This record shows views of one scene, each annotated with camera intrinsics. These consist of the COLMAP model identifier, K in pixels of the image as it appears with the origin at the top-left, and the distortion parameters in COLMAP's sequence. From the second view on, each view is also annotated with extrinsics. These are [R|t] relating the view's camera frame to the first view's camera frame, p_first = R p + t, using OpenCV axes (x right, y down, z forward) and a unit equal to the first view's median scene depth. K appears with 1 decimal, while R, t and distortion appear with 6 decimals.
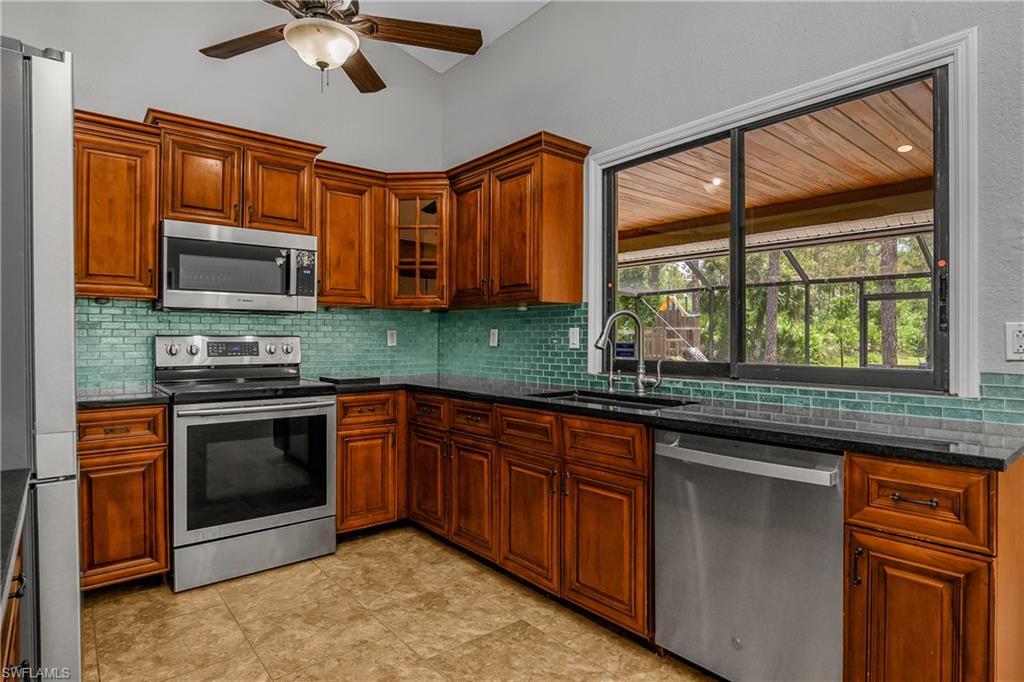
lens RADIAL K [[547.9, 0, 511.5], [0, 547.9, 338.4], [0, 0, 1]] dist [-0.026824, -0.000020]
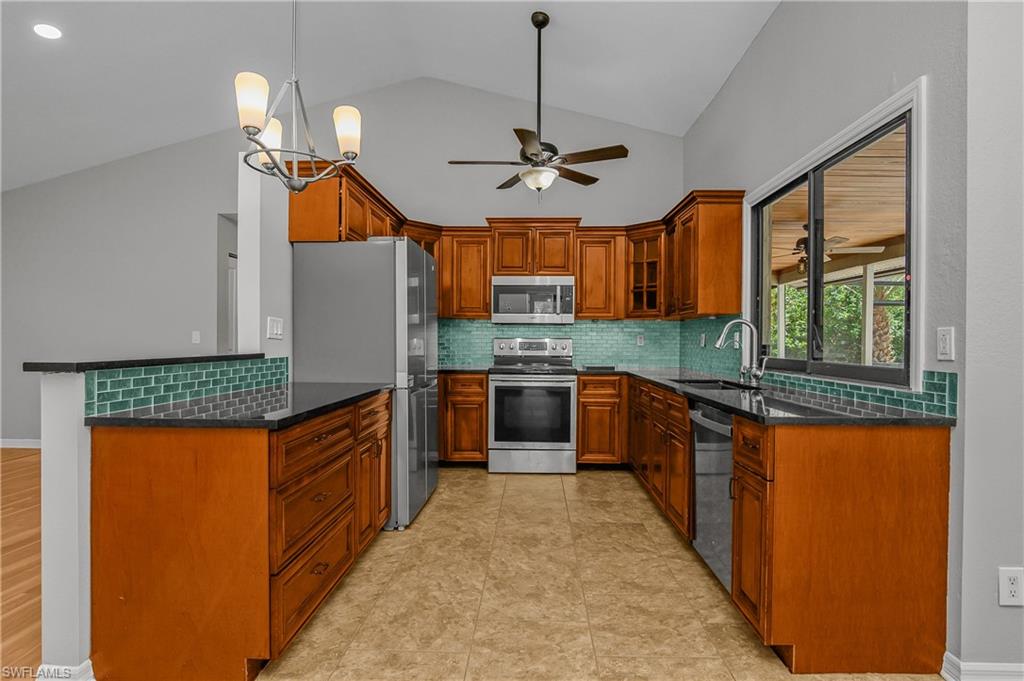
lens RADIAL K [[504.0, 0, 514.6], [0, 504.0, 341.8], [0, 0, 1]] dist [-0.035788, -0.000452]
pose [[0.747039, 0.005793, -0.664755, 0.530455], [-0.004456, 0.999983, 0.003707, 0.000548], [0.664765, 0.000193, 0.747052, -0.229901]]
